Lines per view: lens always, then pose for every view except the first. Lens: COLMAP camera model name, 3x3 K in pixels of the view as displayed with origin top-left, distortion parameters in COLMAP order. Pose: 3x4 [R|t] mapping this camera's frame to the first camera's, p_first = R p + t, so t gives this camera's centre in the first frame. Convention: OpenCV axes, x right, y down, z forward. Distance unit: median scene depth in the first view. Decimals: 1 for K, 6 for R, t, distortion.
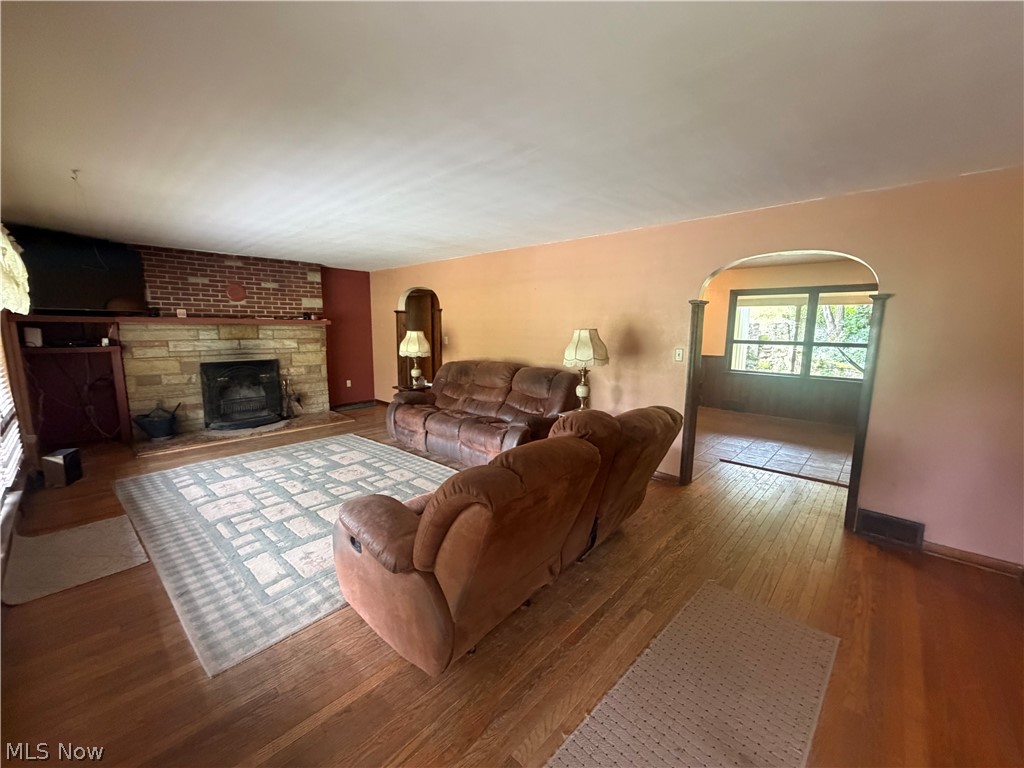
lens RADIAL K [[408.7, 0, 509.4], [0, 408.7, 382.8], [0, 0, 1]] dist [-0.001116, 0.000394]
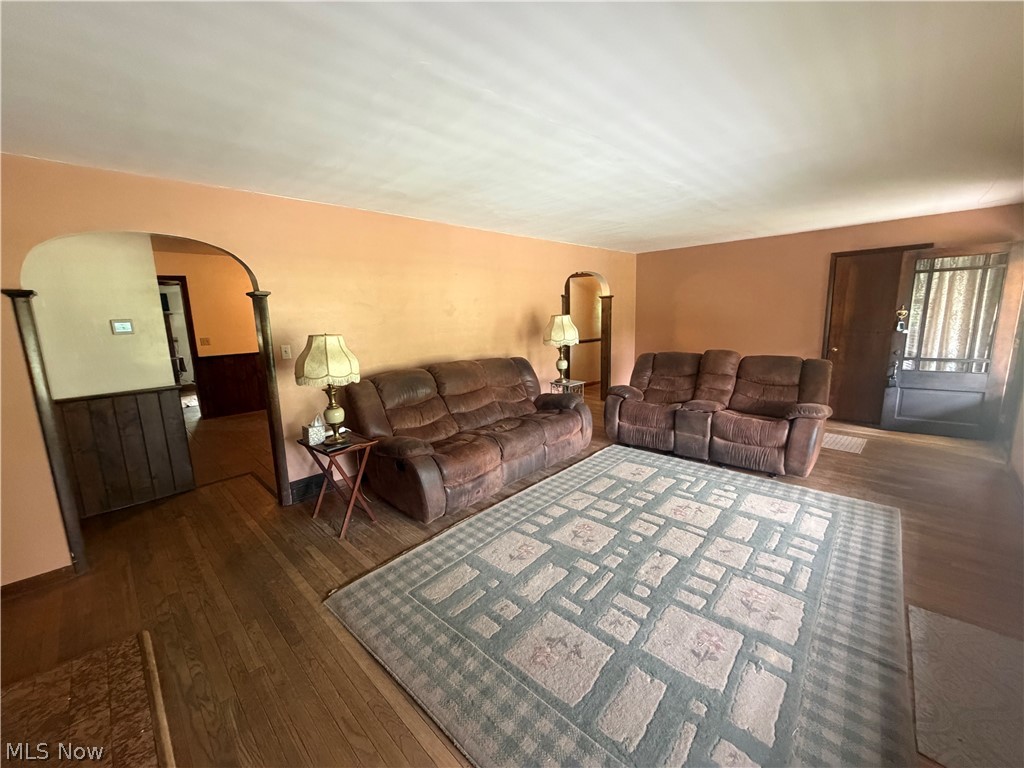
lens RADIAL K [[408.7, 0, 509.4], [0, 408.7, 382.8], [0, 0, 1]] dist [-0.001116, 0.000394]
pose [[0.023951, -0.182983, 0.982824, -0.944208], [0.169866, 0.969556, 0.176373, -0.154367], [-0.985176, 0.162724, 0.054305, 0.971558]]
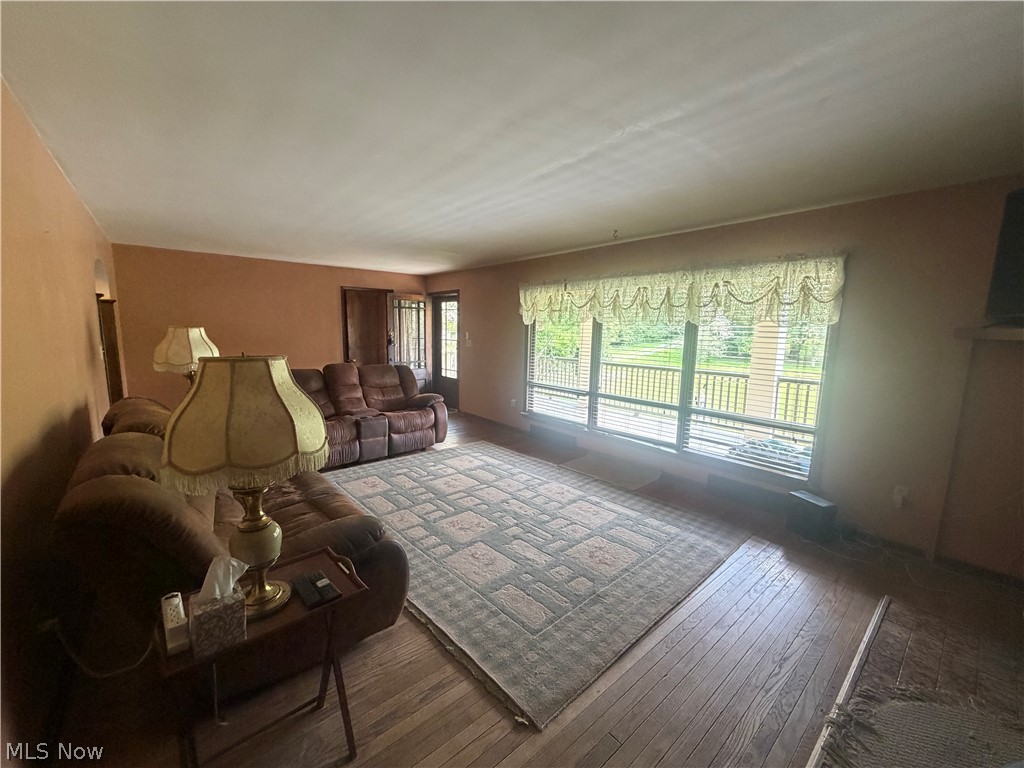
lens RADIAL K [[408.7, 0, 509.4], [0, 408.7, 382.8], [0, 0, 1]] dist [-0.001116, 0.000394]
pose [[-0.992807, -0.043424, 0.111576, -0.502172], [-0.011759, 0.962769, 0.270071, -0.222236], [-0.119149, 0.266816, -0.956354, 1.529276]]
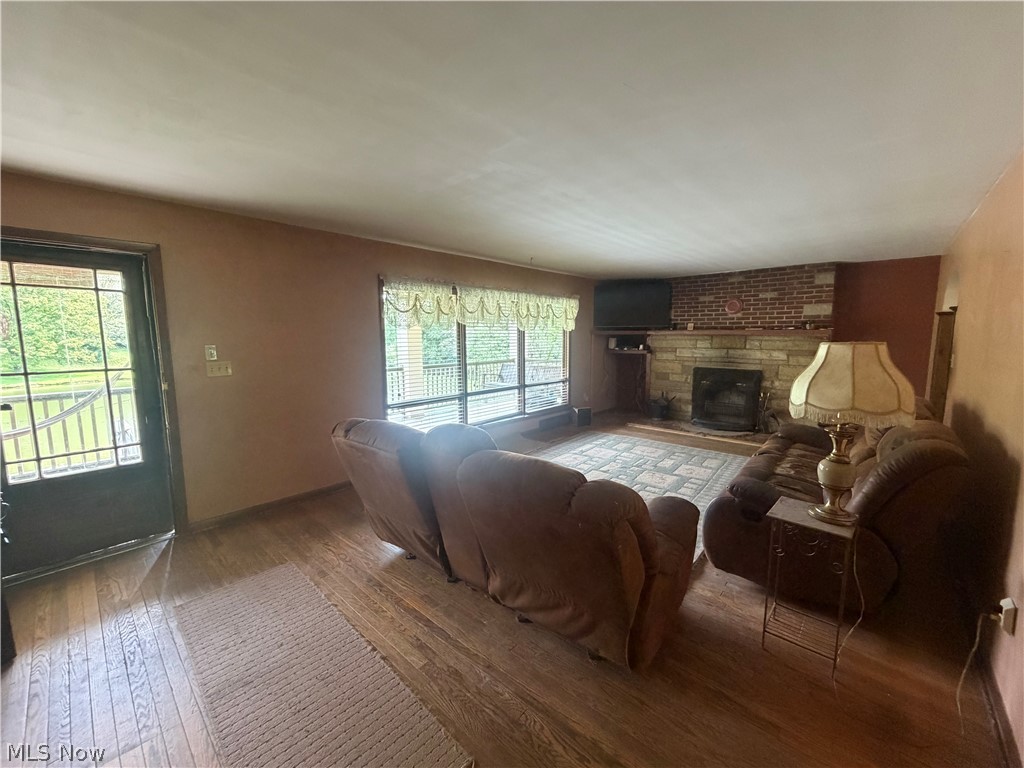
lens RADIAL K [[408.7, 0, 509.4], [0, 408.7, 382.8], [0, 0, 1]] dist [-0.001116, 0.000394]
pose [[0.017019, 0.111195, -0.993653, 0.560004], [-0.136269, 0.984782, 0.107868, -0.072817], [0.990526, 0.133568, 0.031913, 0.527947]]
